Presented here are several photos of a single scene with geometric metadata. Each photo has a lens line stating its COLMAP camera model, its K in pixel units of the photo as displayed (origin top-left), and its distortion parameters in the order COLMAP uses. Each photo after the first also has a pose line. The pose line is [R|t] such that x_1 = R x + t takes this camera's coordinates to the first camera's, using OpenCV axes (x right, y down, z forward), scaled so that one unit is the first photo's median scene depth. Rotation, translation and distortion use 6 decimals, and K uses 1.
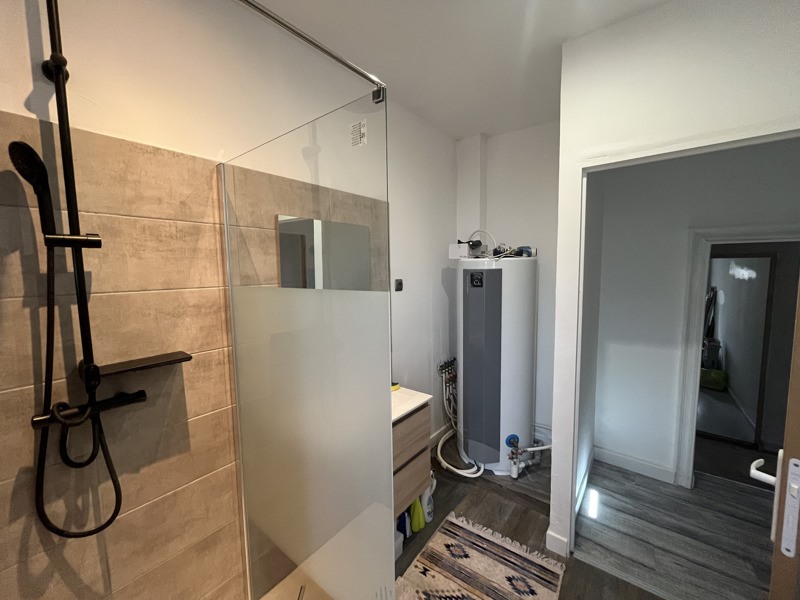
lens RADIAL K [[322.4, 0, 400.1], [0, 322.4, 300.3], [0, 0, 1]] dist [0.002349, 0.000151]
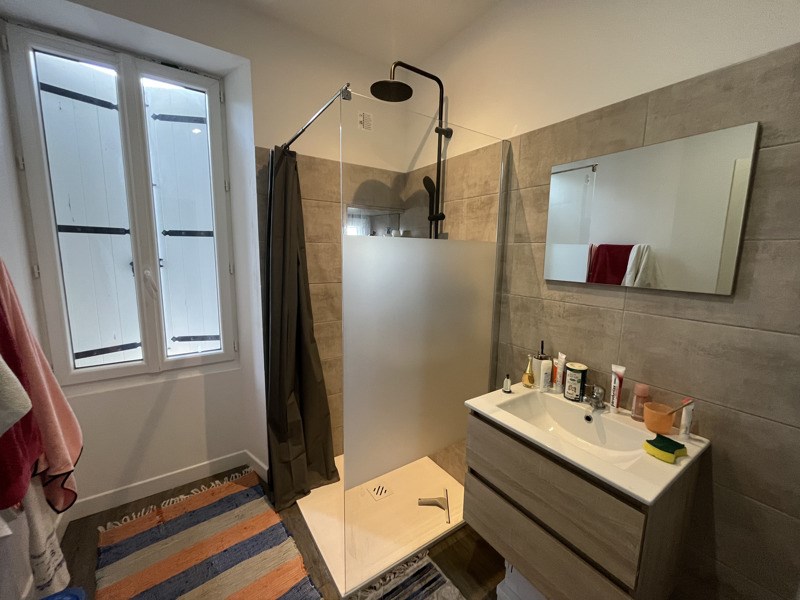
lens RADIAL K [[322.4, 0, 397.6], [0, 322.4, 298.0], [0, 0, 1]] dist [0.002349, 0.000151]
pose [[-0.307691, 0.148118, -0.939887, 0.823401], [-0.102076, 0.976970, 0.187378, -0.030521], [0.945995, 0.153595, -0.285485, 1.082282]]
